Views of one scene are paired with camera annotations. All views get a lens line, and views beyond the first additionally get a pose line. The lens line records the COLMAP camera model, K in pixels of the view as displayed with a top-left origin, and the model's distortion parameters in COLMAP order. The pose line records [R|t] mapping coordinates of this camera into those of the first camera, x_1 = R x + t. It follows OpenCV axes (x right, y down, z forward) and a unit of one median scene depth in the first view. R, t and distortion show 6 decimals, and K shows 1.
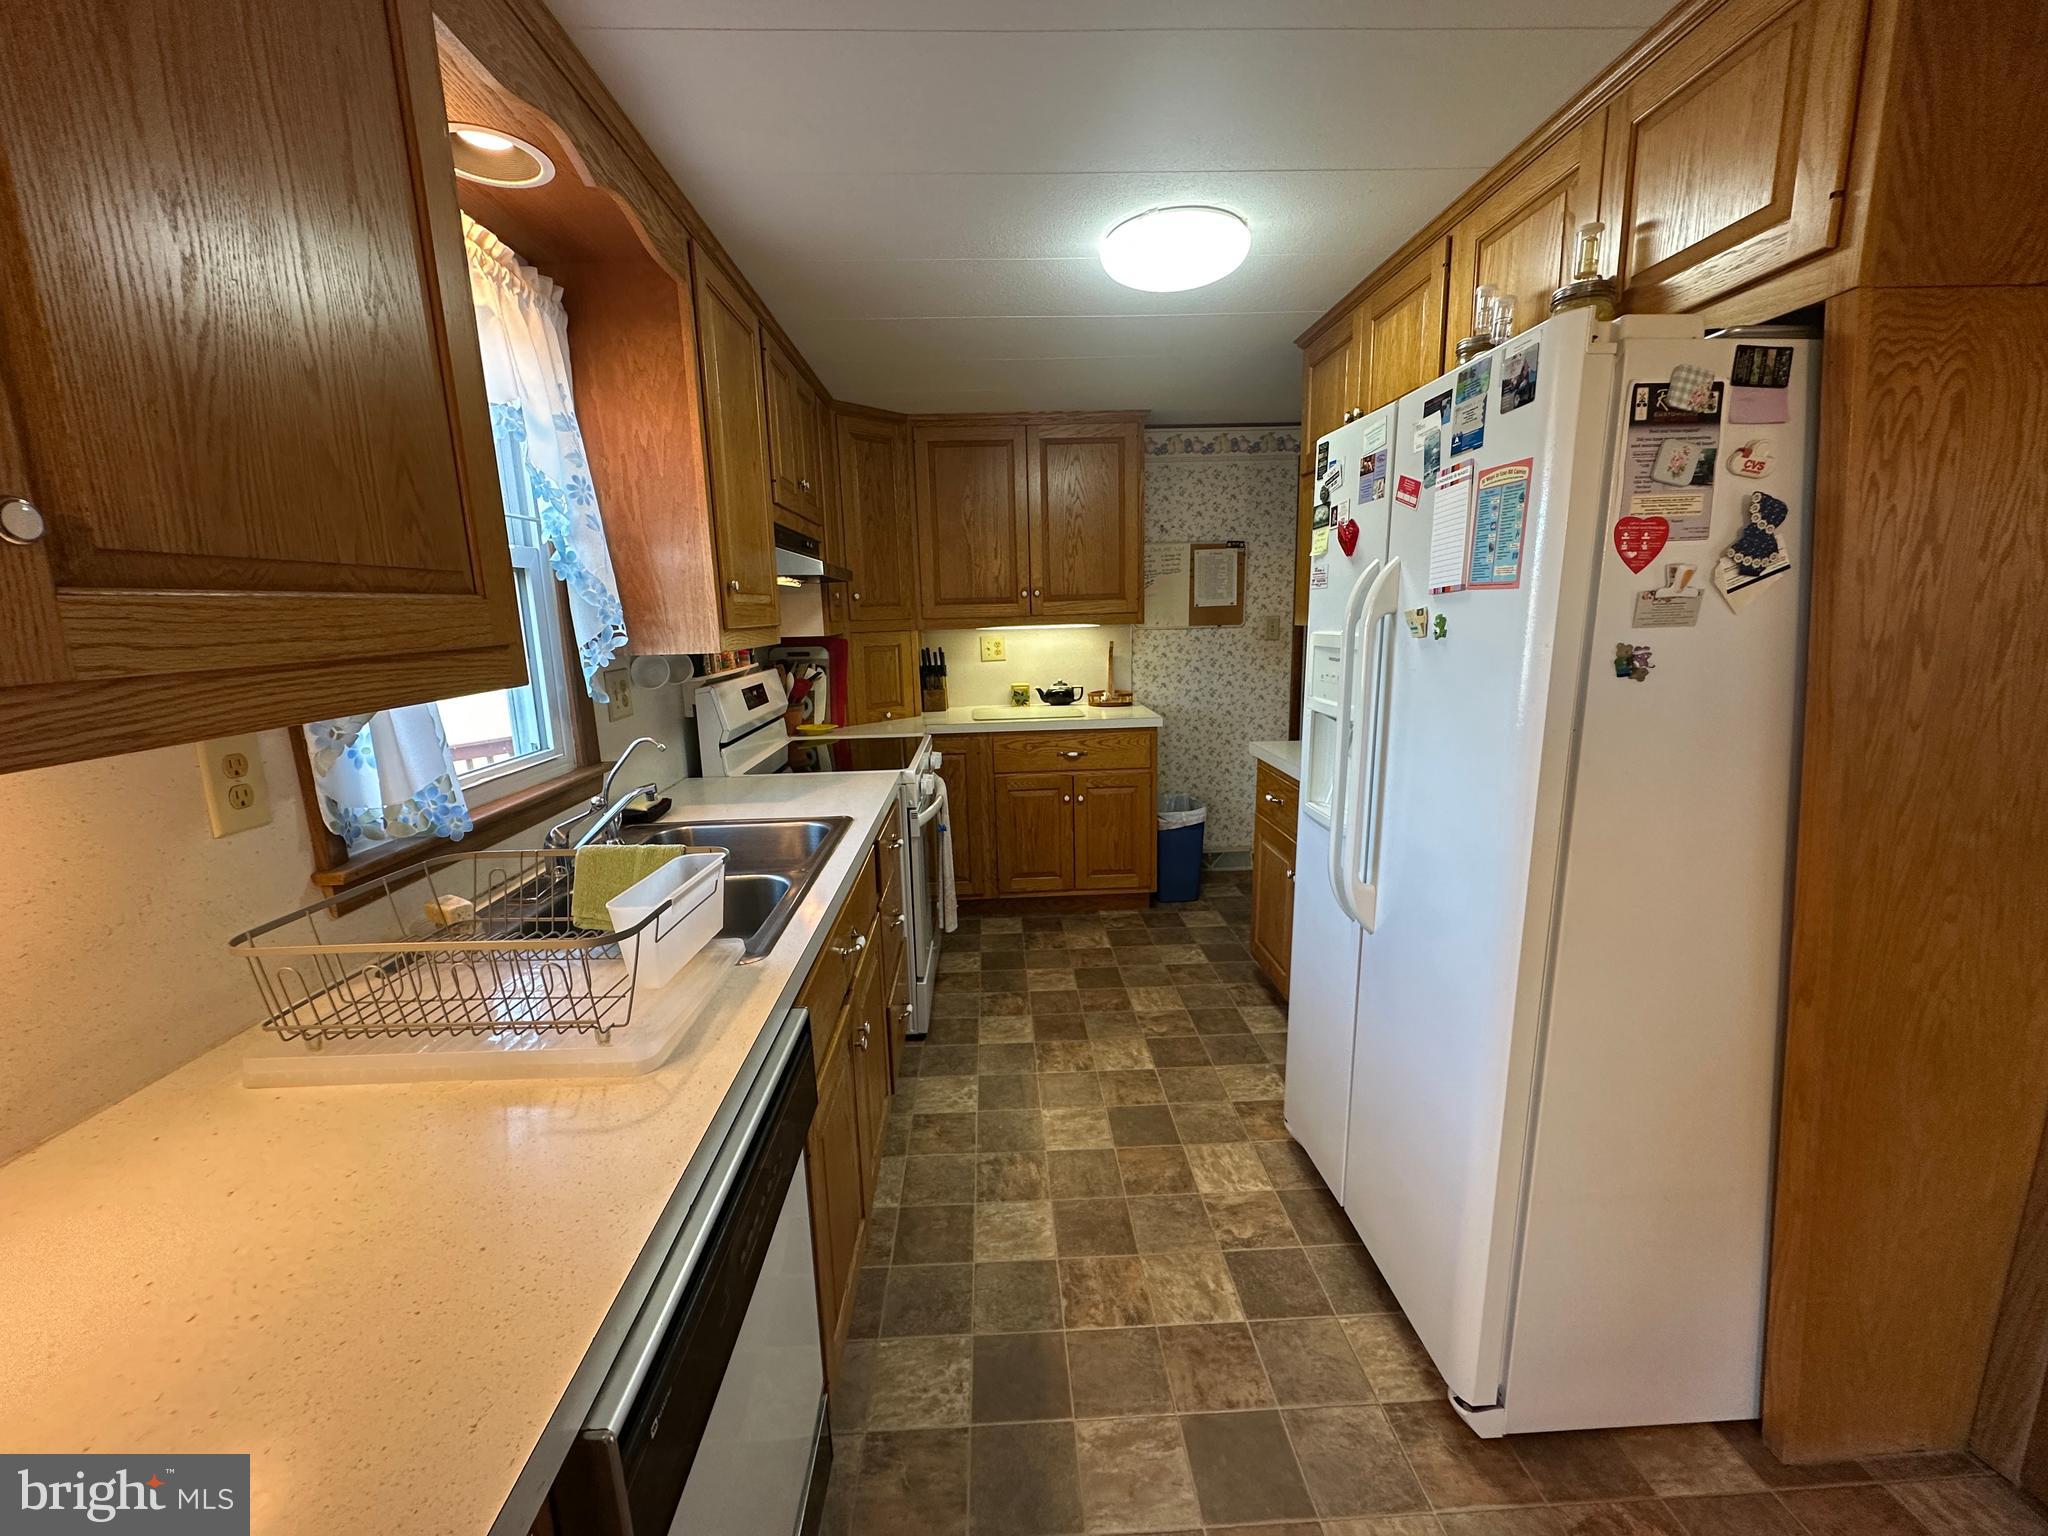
lens RADIAL K [[814.7, 0, 1022.8], [0, 814.7, 767.1], [0, 0, 1]] dist [-0.004914, 0.001263]
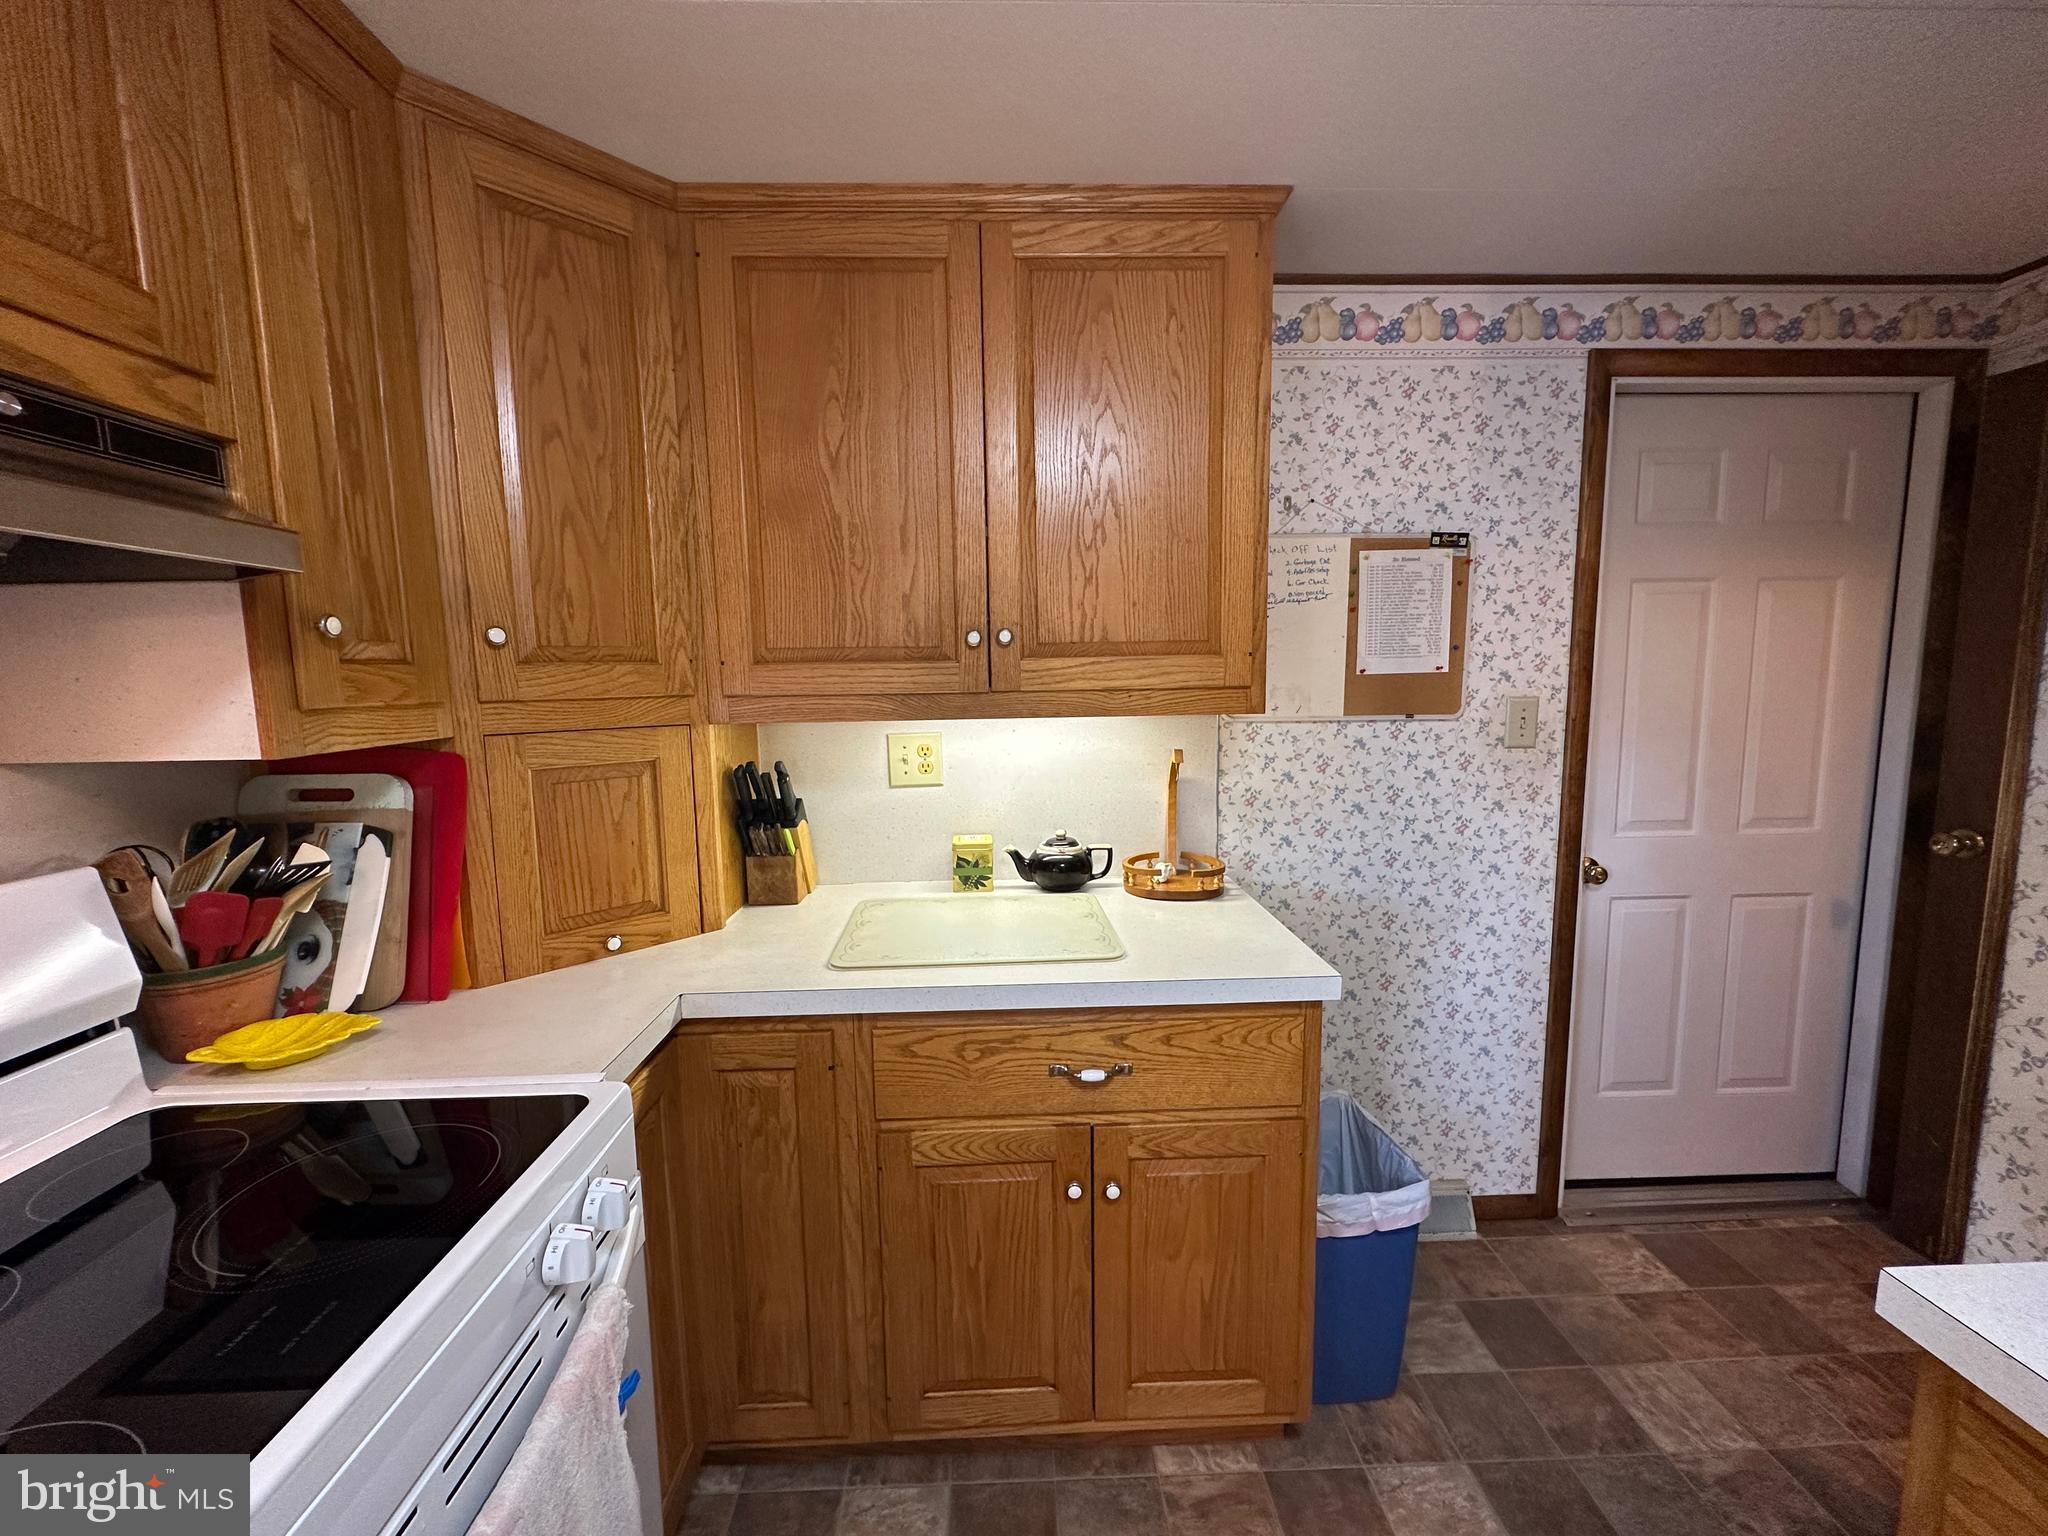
lens RADIAL K [[814.7, 0, 1022.8], [0, 814.7, 767.1], [0, 0, 1]] dist [-0.004914, 0.001263]
pose [[0.999897, 0.012701, -0.006640, 0.043240], [-0.013167, 0.997055, -0.075548, -0.173396], [0.005660, 0.075628, 0.997120, 0.878089]]
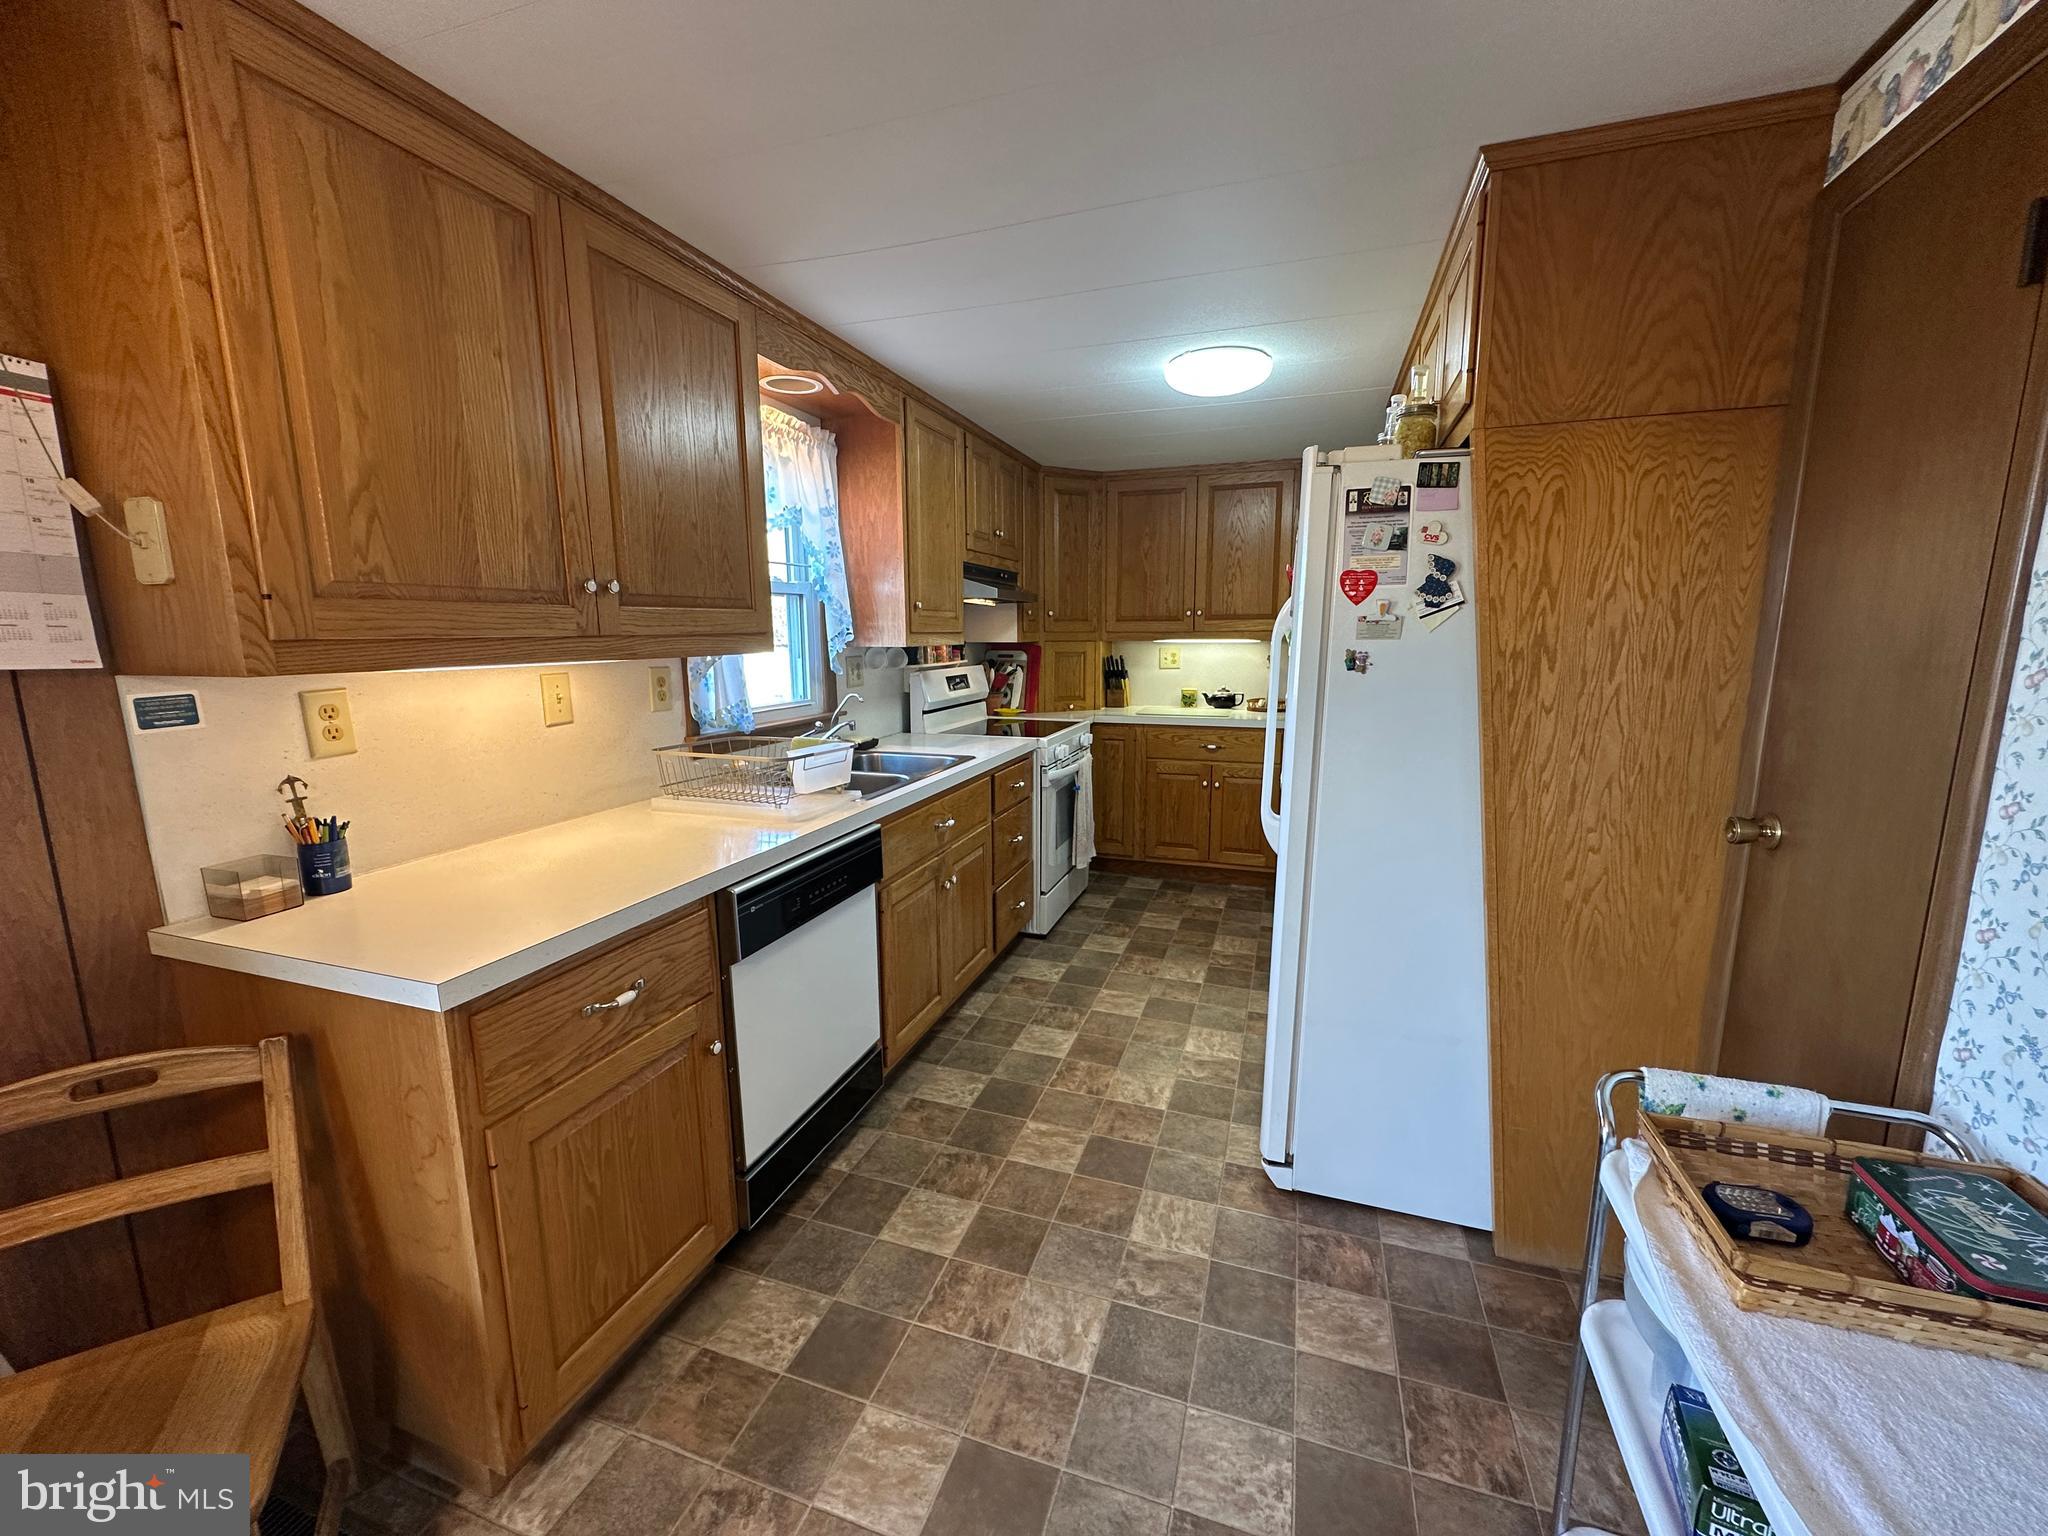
lens RADIAL K [[814.7, 0, 1022.8], [0, 814.7, 767.1], [0, 0, 1]] dist [-0.004914, 0.001263]
pose [[0.931802, 0.081361, -0.353729, 0.318643], [-0.088656, 0.996052, -0.004438, 0.061367], [0.351972, 0.035496, 0.935337, -0.305585]]
